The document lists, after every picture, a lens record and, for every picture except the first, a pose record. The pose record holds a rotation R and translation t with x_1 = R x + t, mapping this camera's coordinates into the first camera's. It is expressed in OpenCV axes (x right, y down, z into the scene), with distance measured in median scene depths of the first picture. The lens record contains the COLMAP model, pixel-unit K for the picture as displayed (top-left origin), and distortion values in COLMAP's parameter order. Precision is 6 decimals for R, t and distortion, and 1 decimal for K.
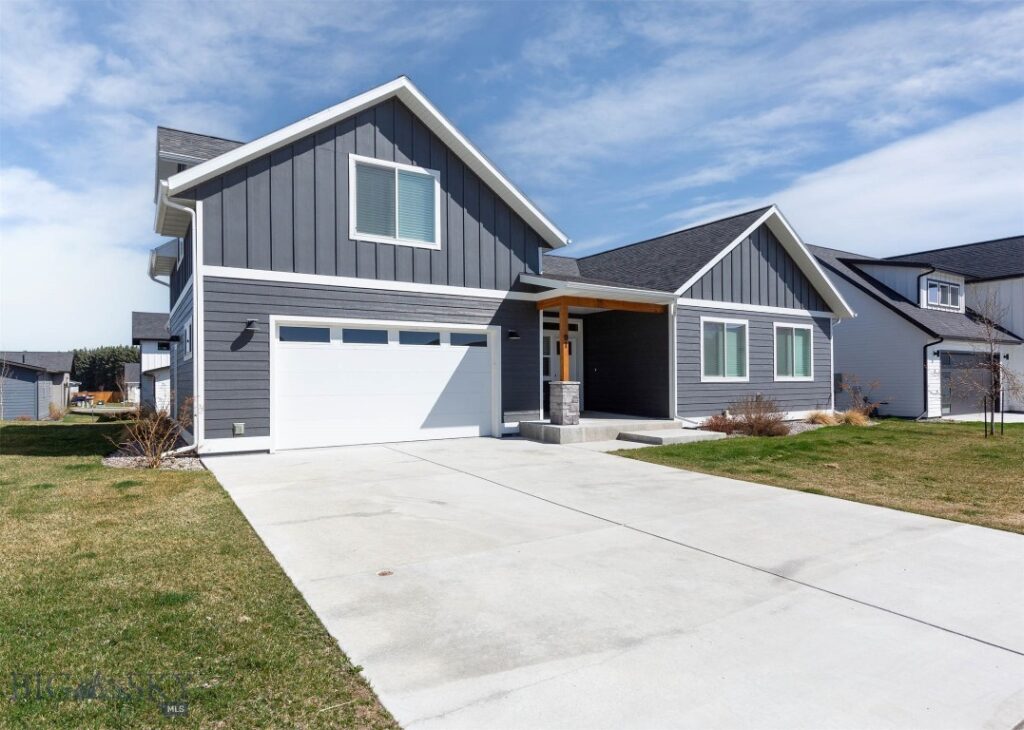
lens RADIAL K [[596.8, 0, 511.9], [0, 596.8, 369.0], [0, 0, 1]] dist [0.002231, 0.000219]
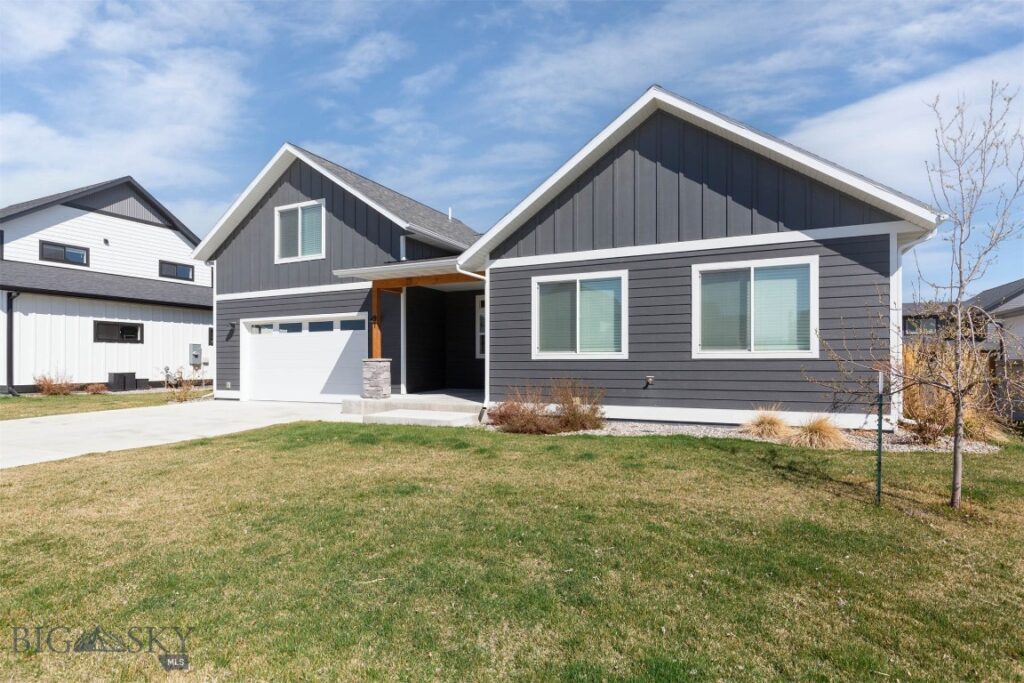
lens RADIAL K [[524.0, 0, 511.6], [0, 524.0, 350.2], [0, 0, 1]] dist [-0.002376, -0.000277]
pose [[0.541564, -0.009767, -0.840603, 1.046528], [0.021019, 0.999777, 0.001926, 0.008684], [0.840397, -0.018712, 0.541649, 0.702861]]
